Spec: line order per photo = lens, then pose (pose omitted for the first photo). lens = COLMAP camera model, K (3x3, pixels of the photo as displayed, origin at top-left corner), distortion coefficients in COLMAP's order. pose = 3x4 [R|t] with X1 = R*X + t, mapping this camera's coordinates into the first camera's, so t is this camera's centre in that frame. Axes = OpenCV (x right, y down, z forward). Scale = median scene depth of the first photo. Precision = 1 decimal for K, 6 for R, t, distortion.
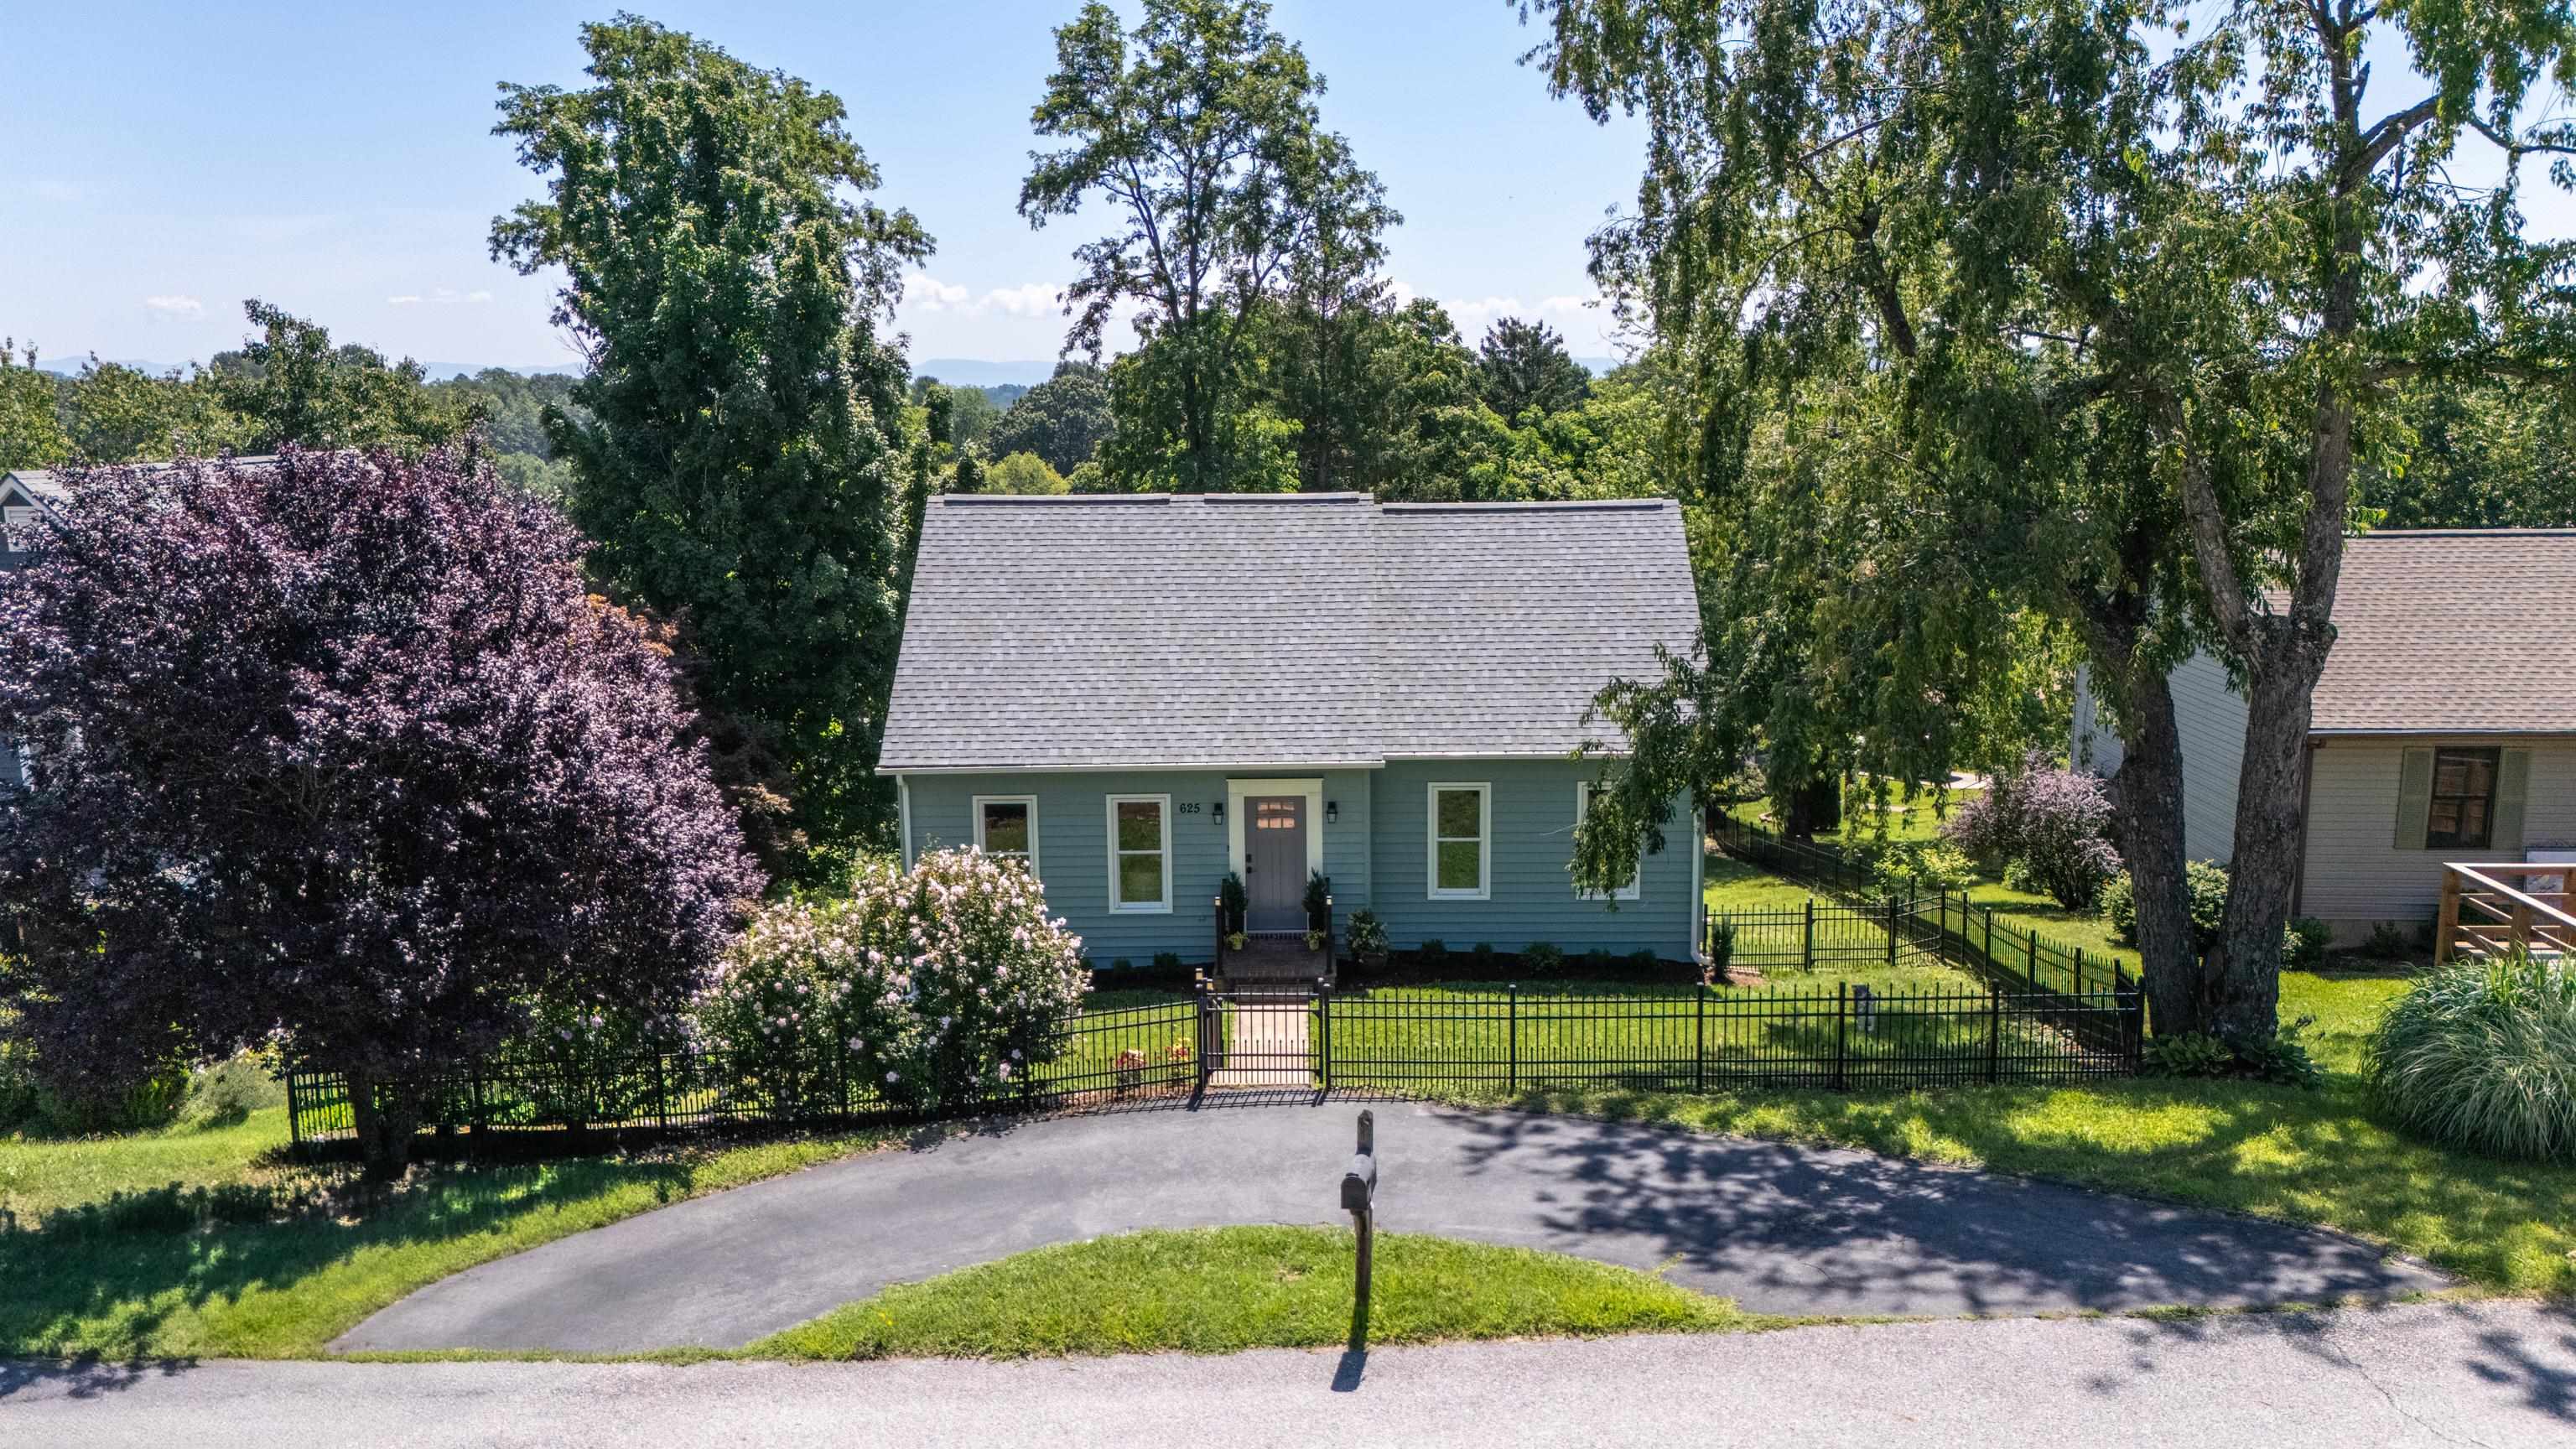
lens RADIAL K [[1914.8, 0, 1294.0], [0, 1914.8, 705.6], [0, 0, 1]] dist [0.042650, -0.026221]
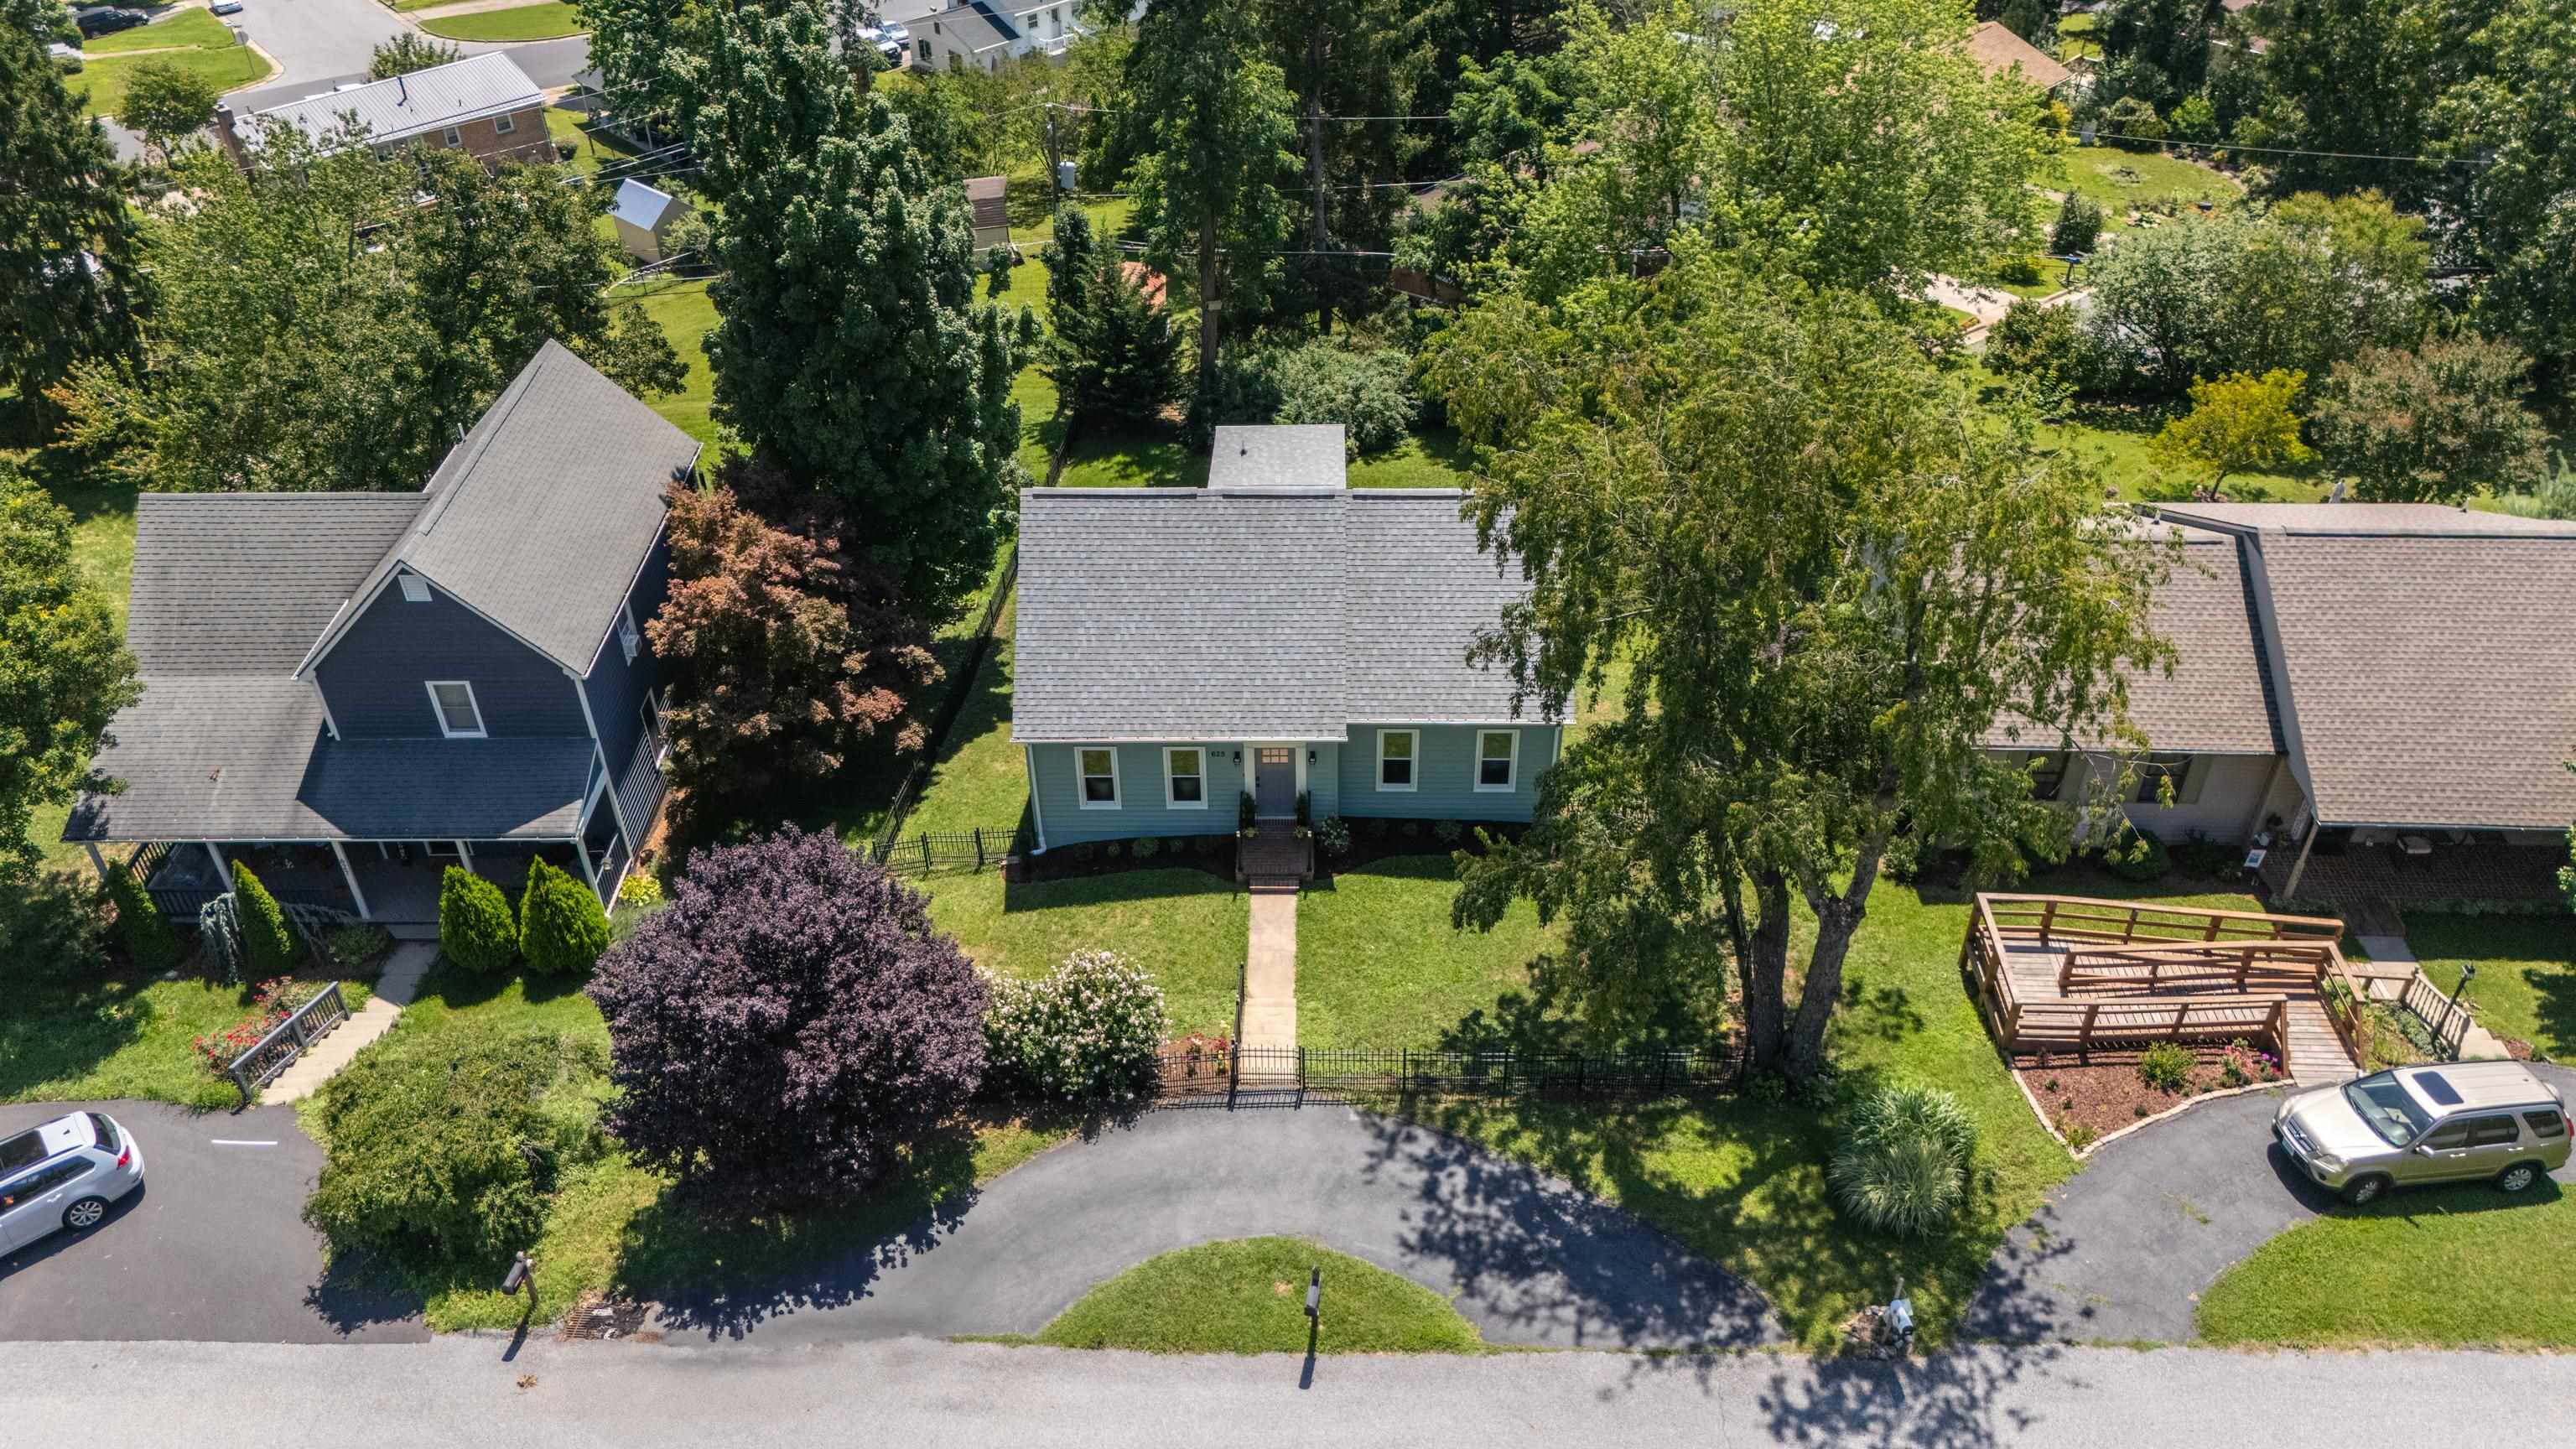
lens RADIAL K [[1914.8, 0, 1294.9], [0, 1914.8, 729.8], [0, 0, 1]] dist [0.042650, -0.026221]
pose [[0.999987, 0.000595, -0.005093, 0.024080], [0.001897, 0.879810, 0.475321, -1.184529], [0.004763, -0.475325, 0.879797, -0.561861]]
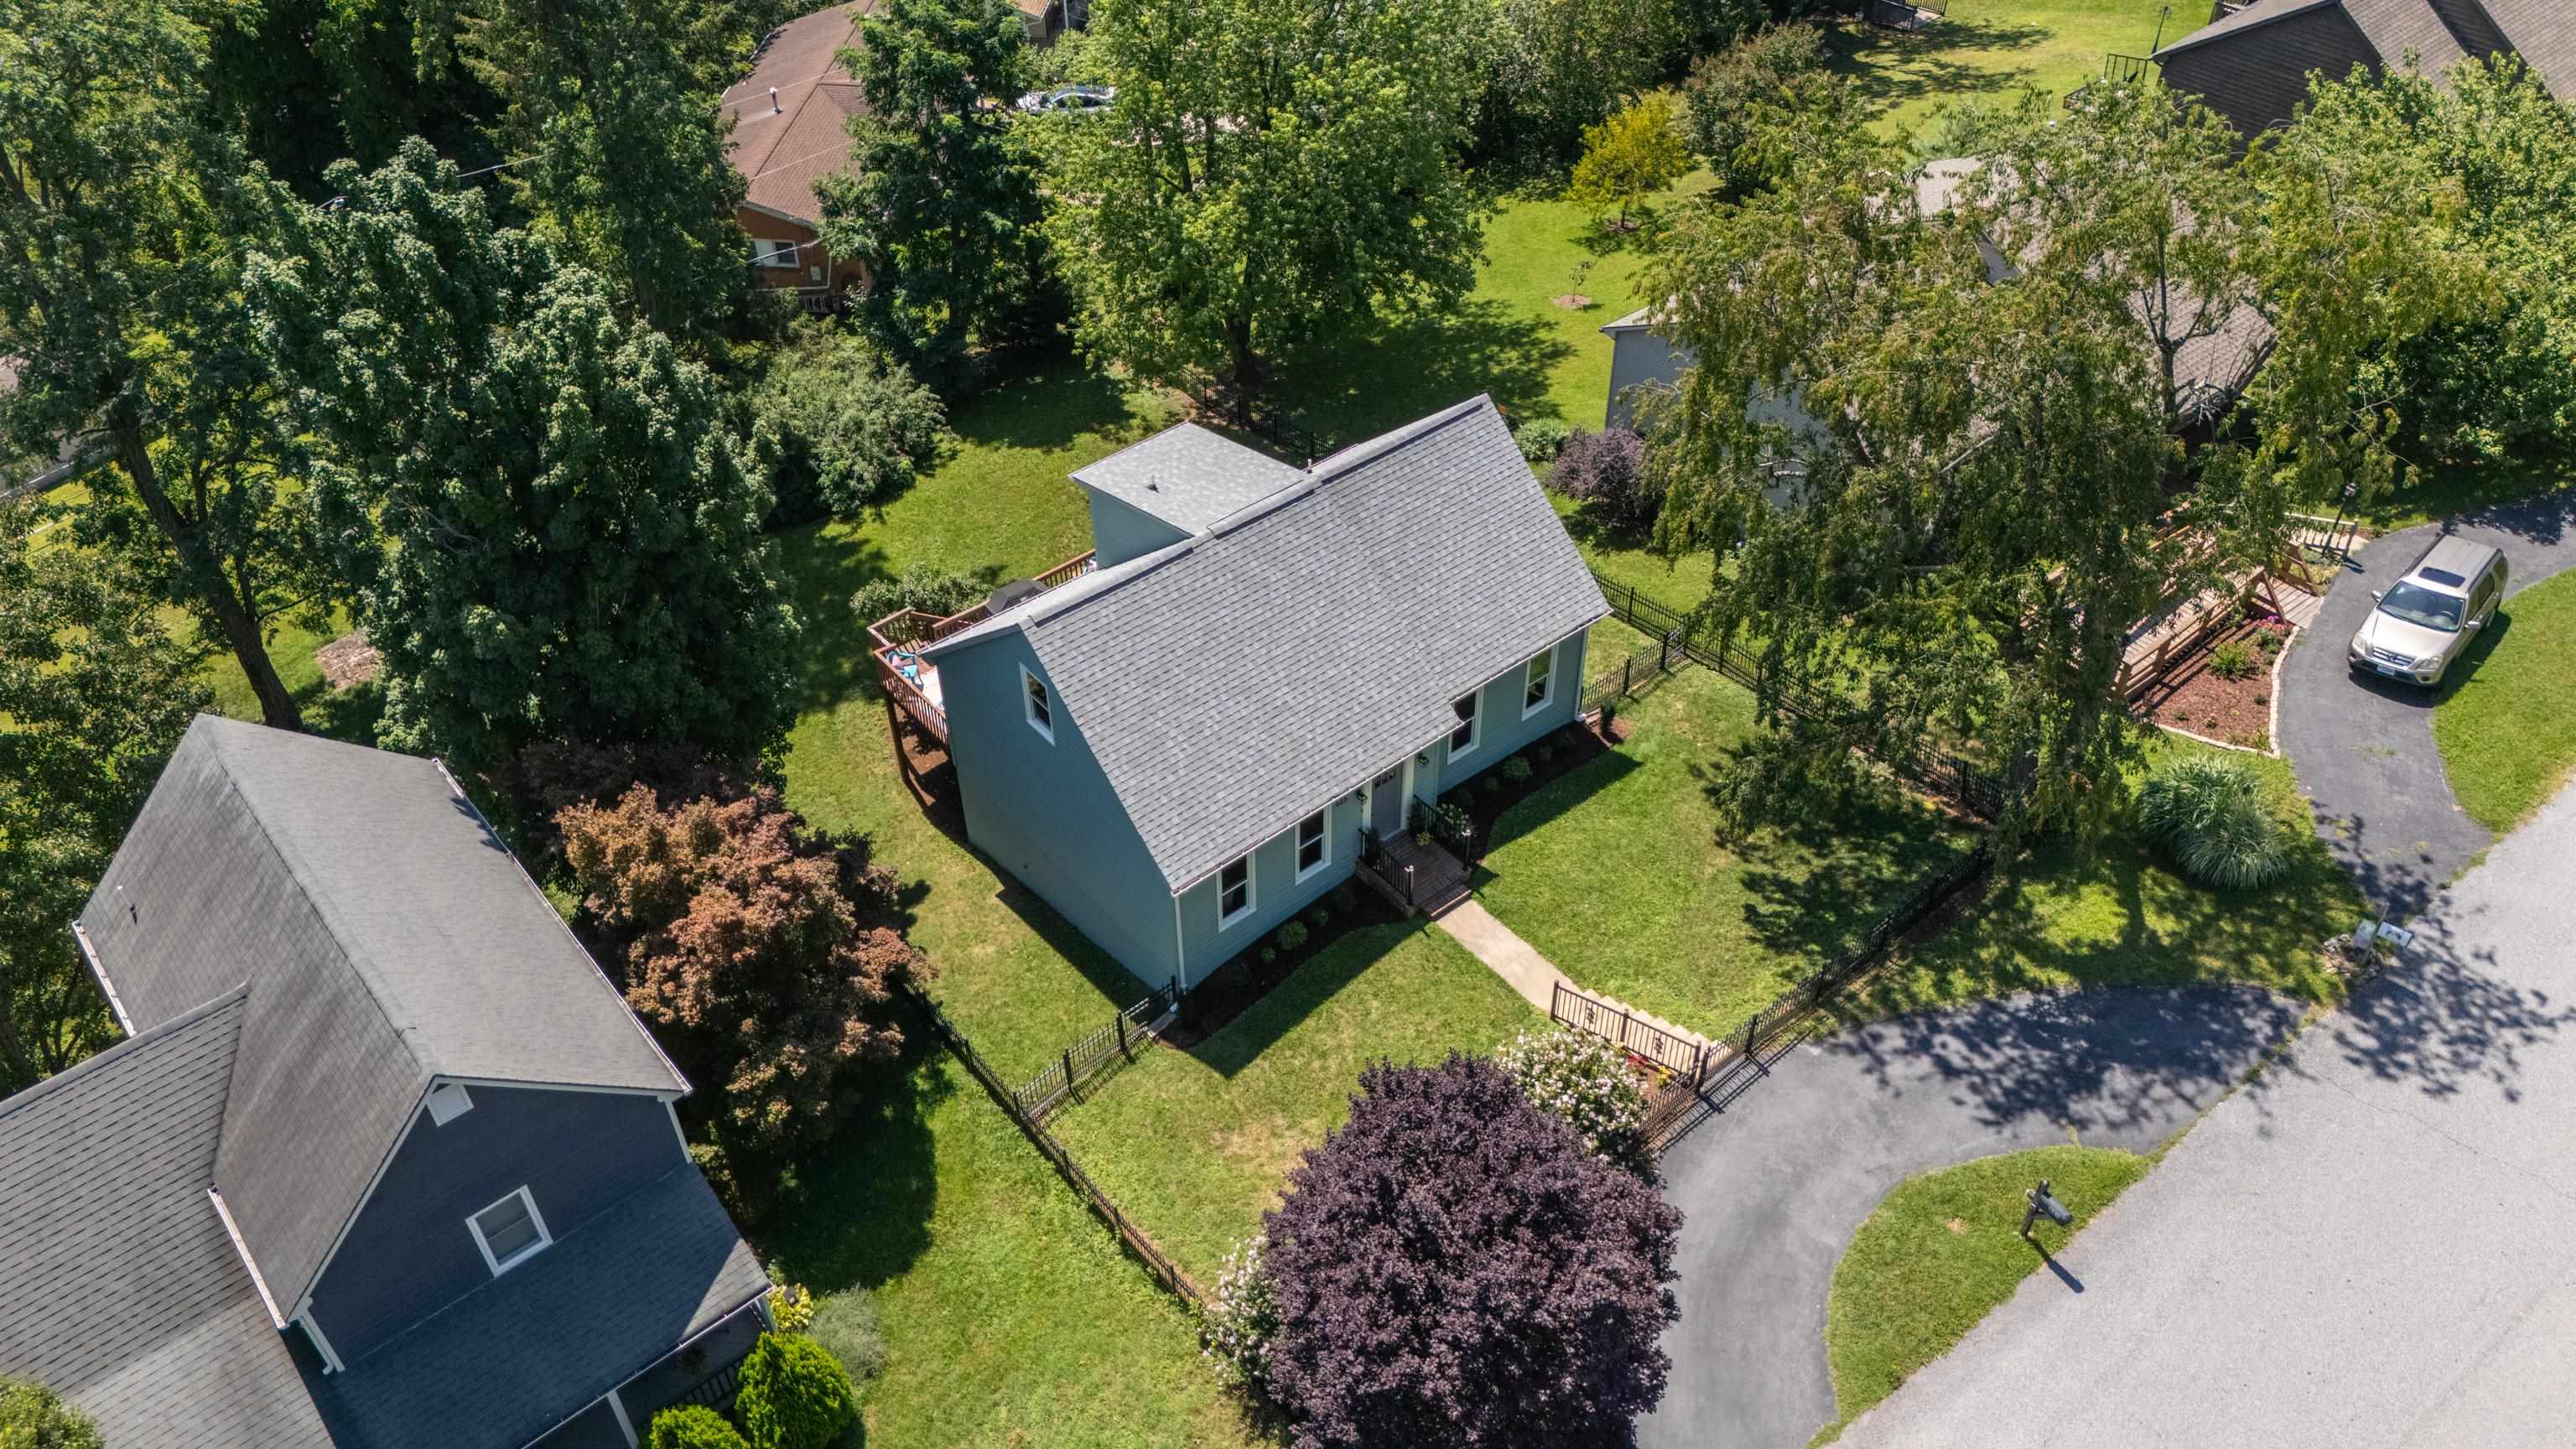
lens RADIAL K [[1914.8, 0, 1280.4], [0, 1914.8, 721.5], [0, 0, 1]] dist [0.042650, -0.026221]
pose [[0.764497, -0.426449, 0.483410, -1.248740], [0.108762, 0.824486, 0.555333, -1.304771], [-0.635386, -0.371974, 0.676698, 0.222279]]
